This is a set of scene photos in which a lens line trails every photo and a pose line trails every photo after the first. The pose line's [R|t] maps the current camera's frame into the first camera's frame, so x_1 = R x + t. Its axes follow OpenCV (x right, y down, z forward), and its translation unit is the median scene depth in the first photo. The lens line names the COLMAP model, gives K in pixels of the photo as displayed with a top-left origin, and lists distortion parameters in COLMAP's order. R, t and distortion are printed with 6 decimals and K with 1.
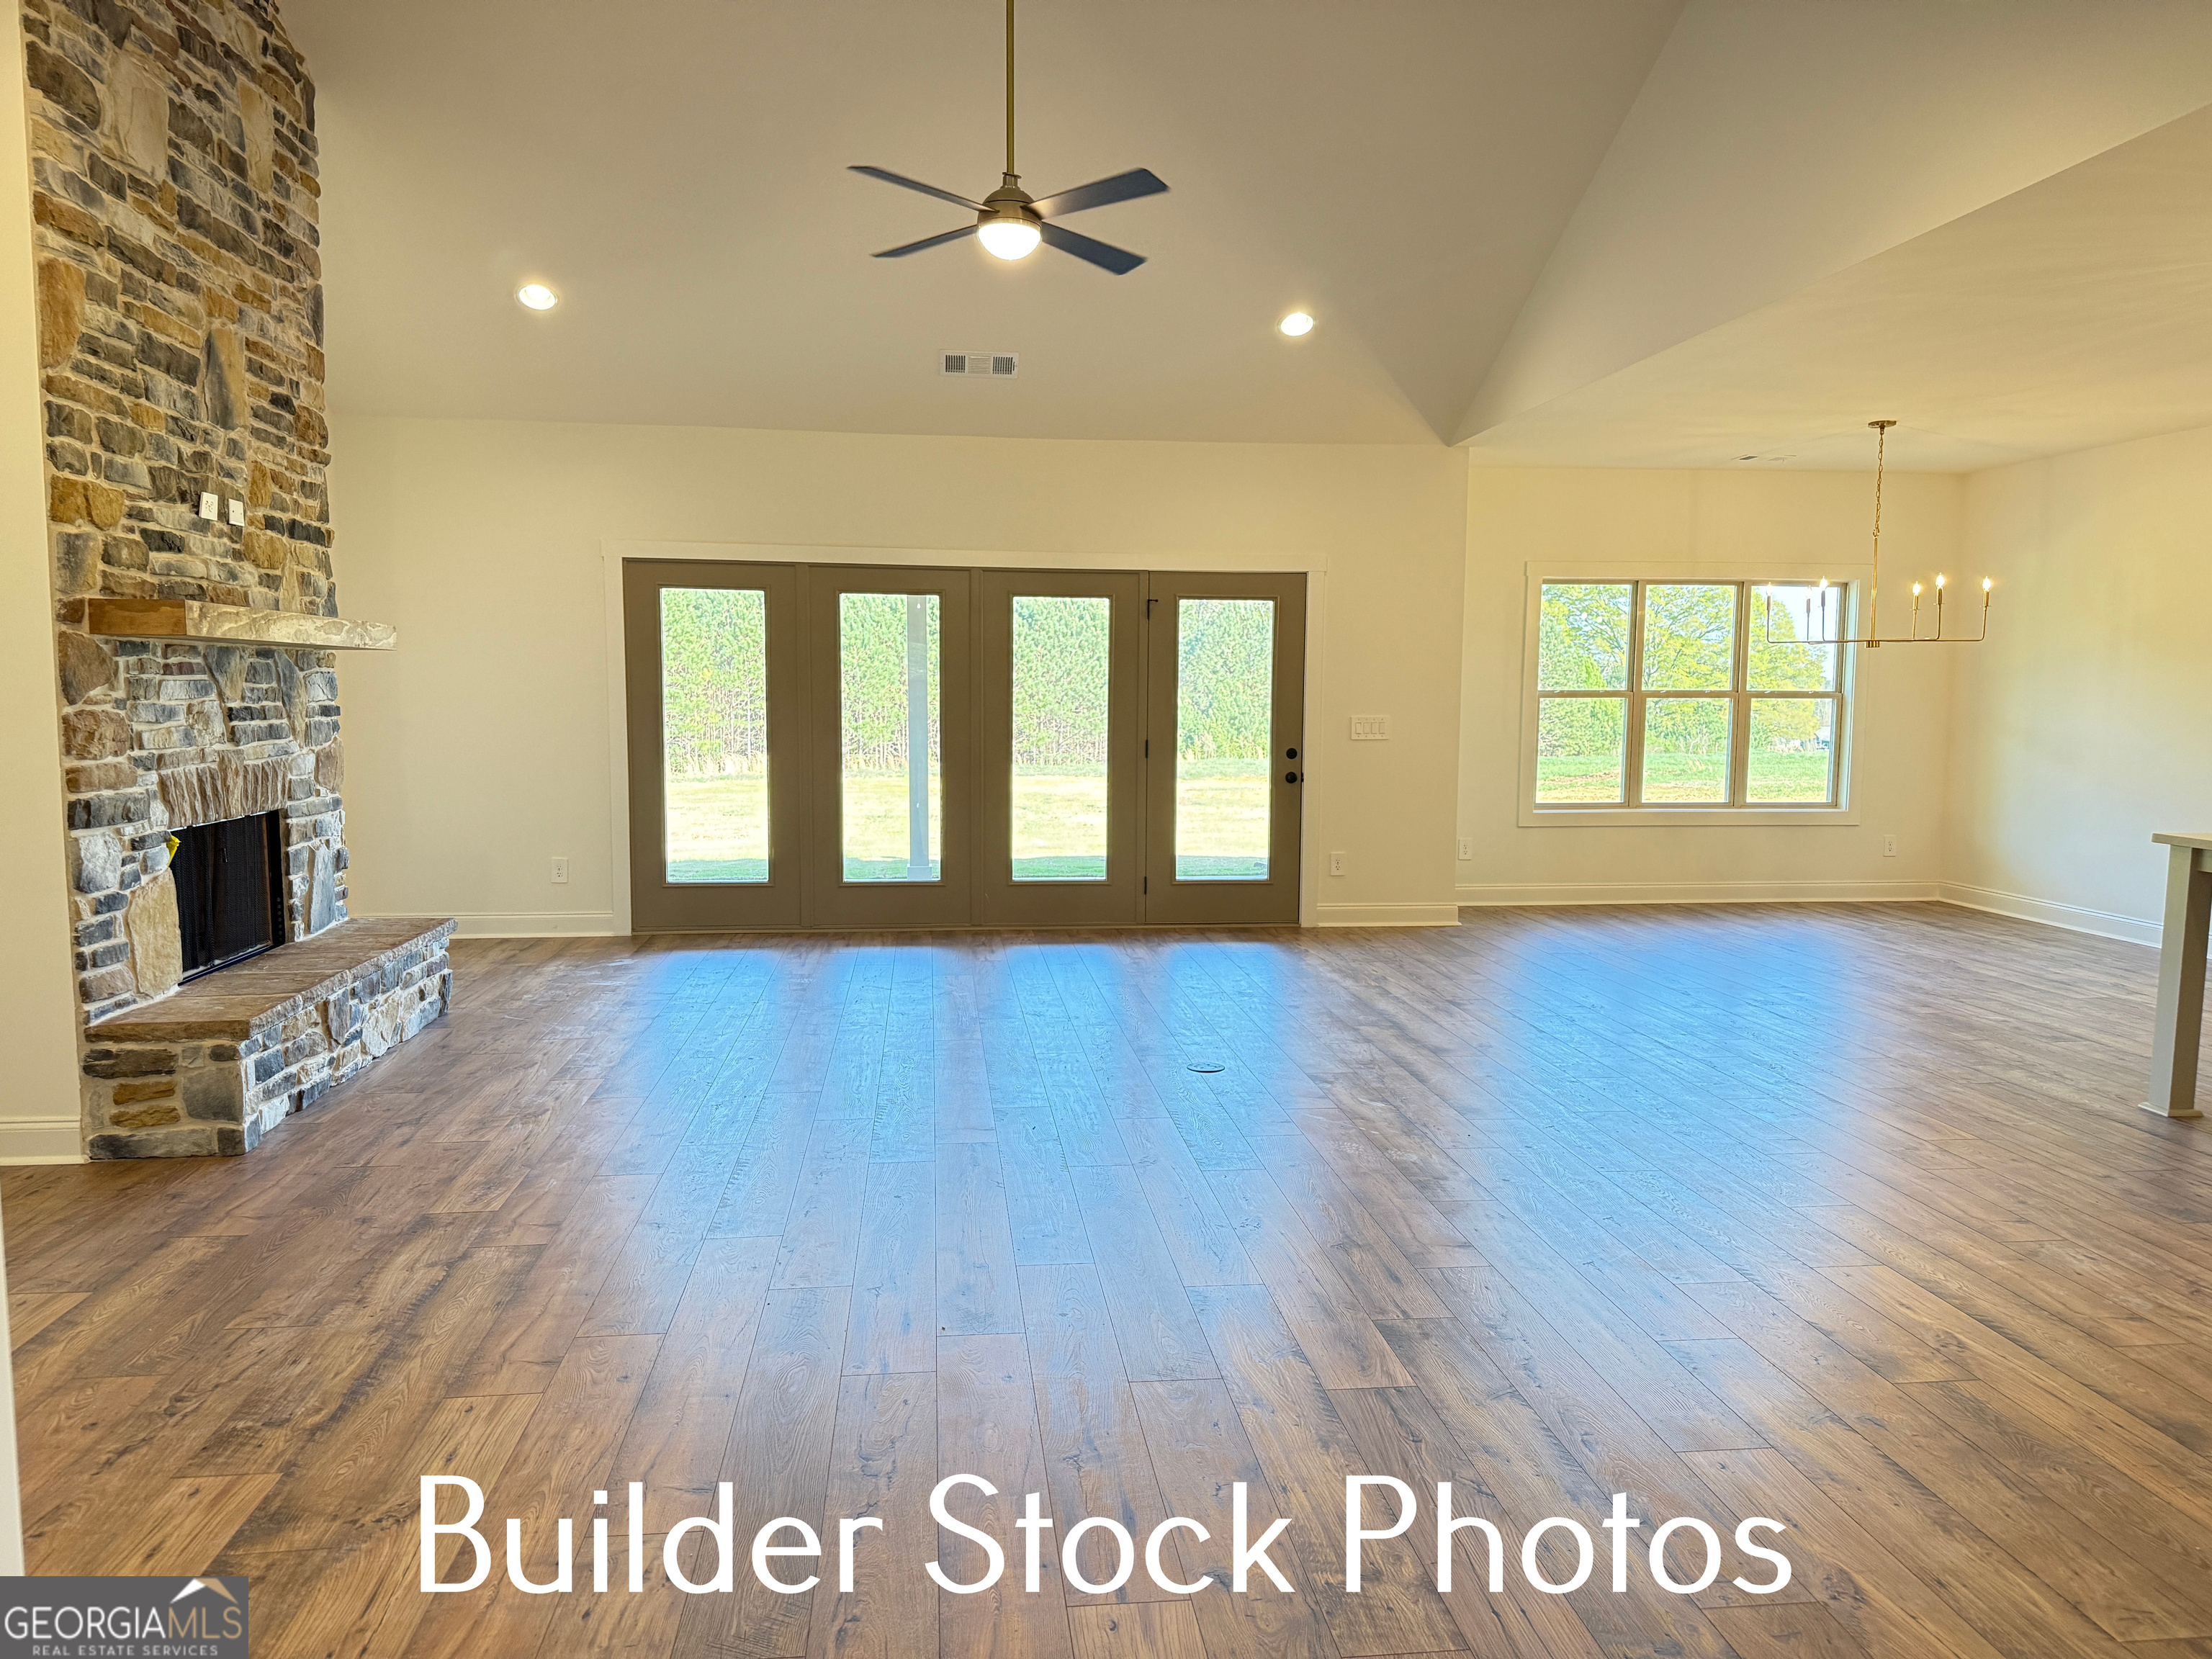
lens RADIAL K [[1493.0, 0, 1102.1], [0, 1493.0, 834.0], [0, 0, 1]] dist [0.003820, -0.004155]
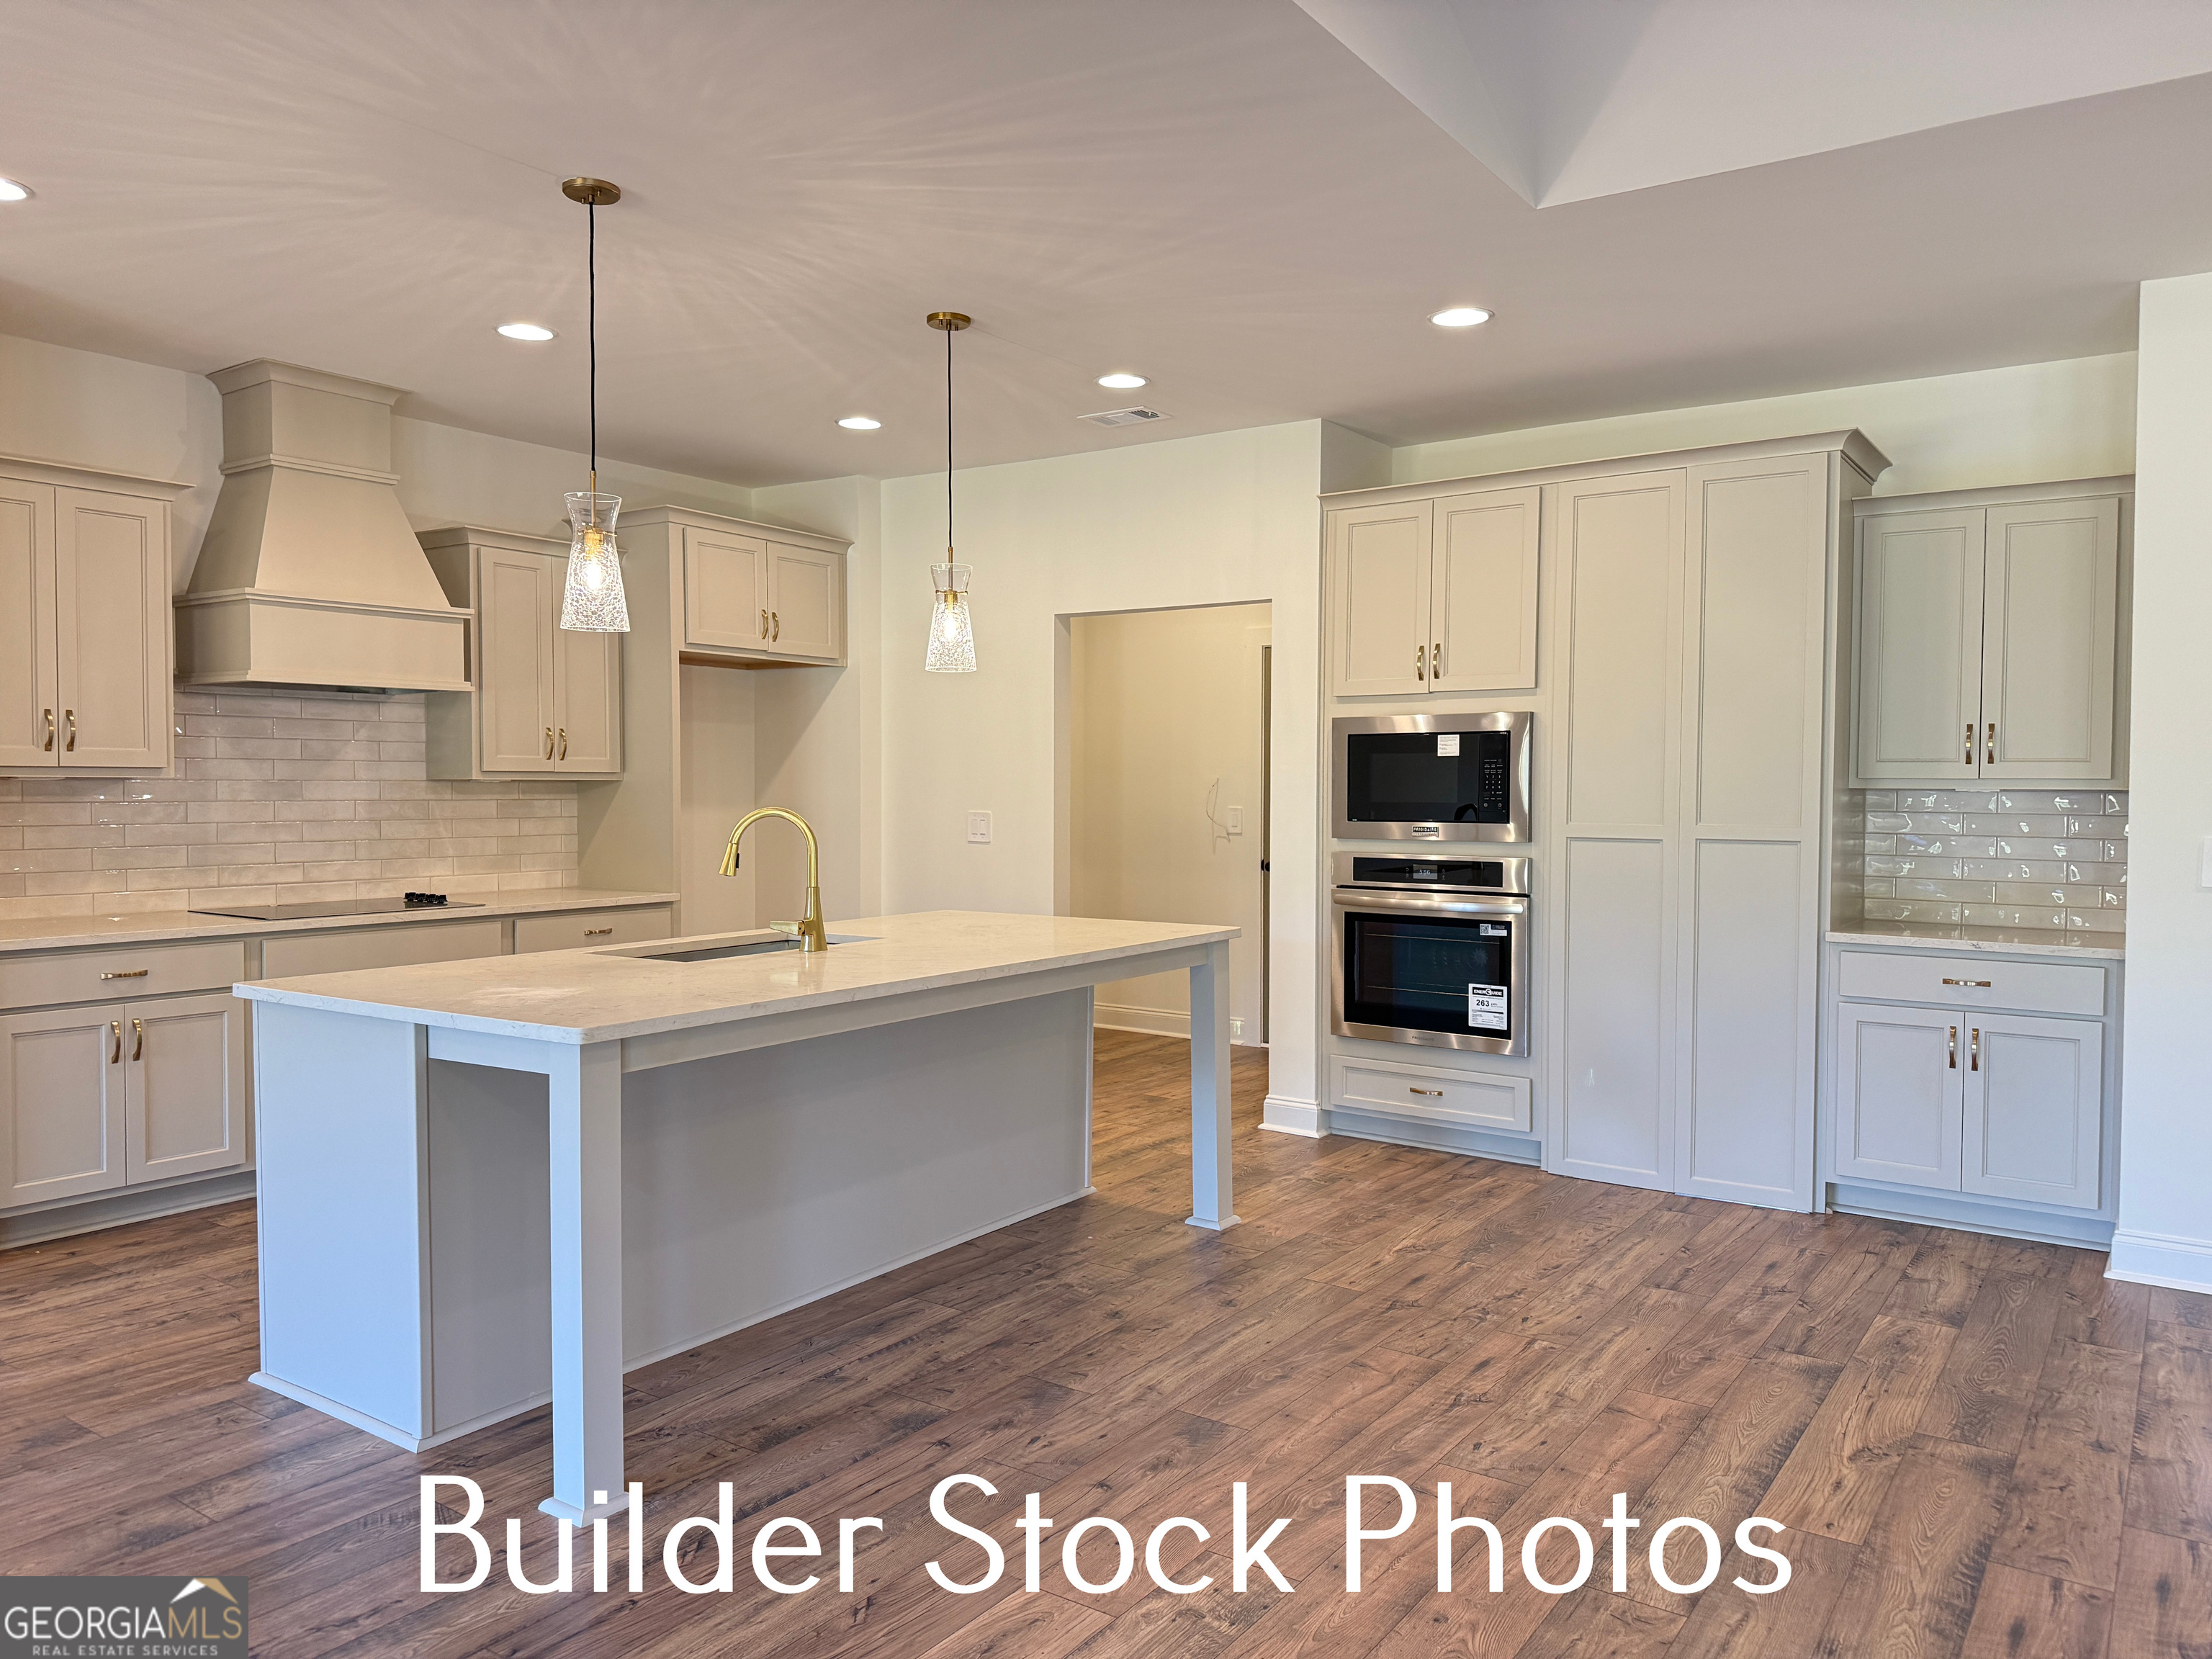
lens RADIAL K [[1560.1, 0, 1113.7], [0, 1560.1, 836.9], [0, 0, 1]] dist [0.002083, -0.007703]
pose [[-0.747913, -0.030750, 0.663084, 0.183747], [0.057911, 0.992095, 0.111328, -0.128250], [-0.661266, 0.121663, -0.740220, 1.333921]]
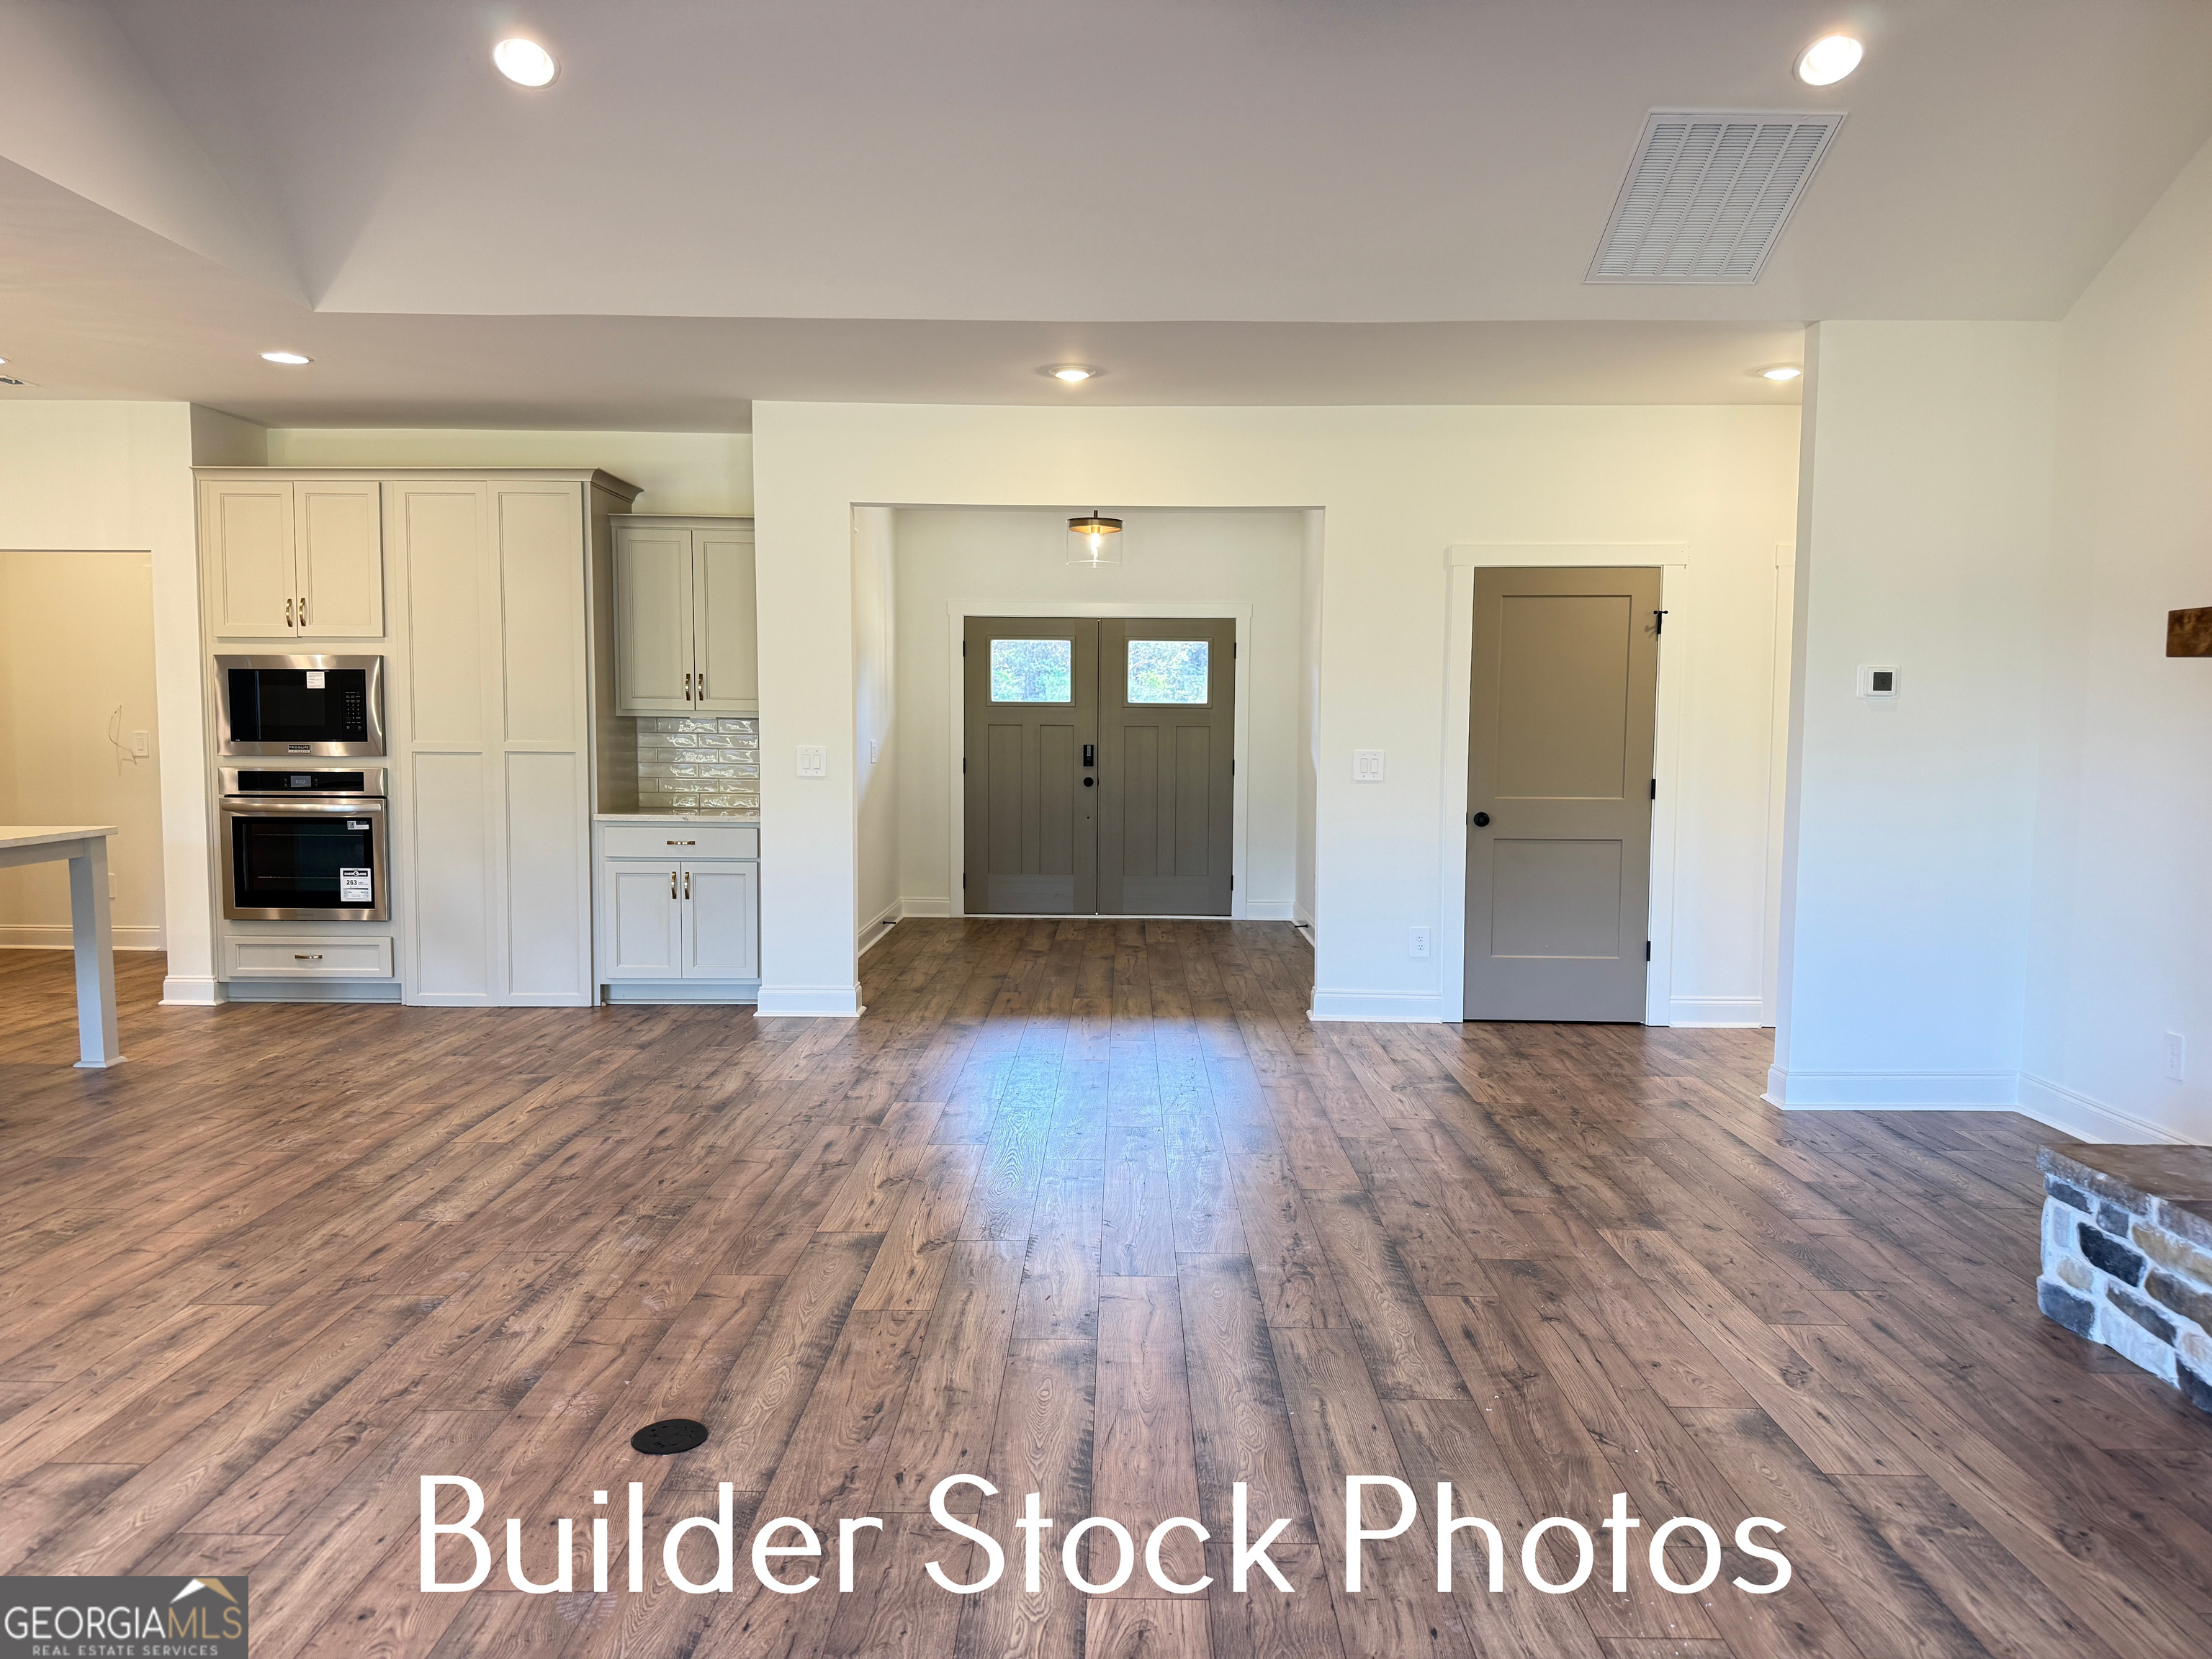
lens RADIAL K [[1560.1, 0, 1113.7], [0, 1560.1, 836.9], [0, 0, 1]] dist [0.002083, -0.007703]
pose [[-0.992443, -0.022824, 0.120568, -0.163590], [-0.001730, 0.985055, 0.172232, -0.161315], [-0.122698, 0.170722, -0.977650, 1.673879]]
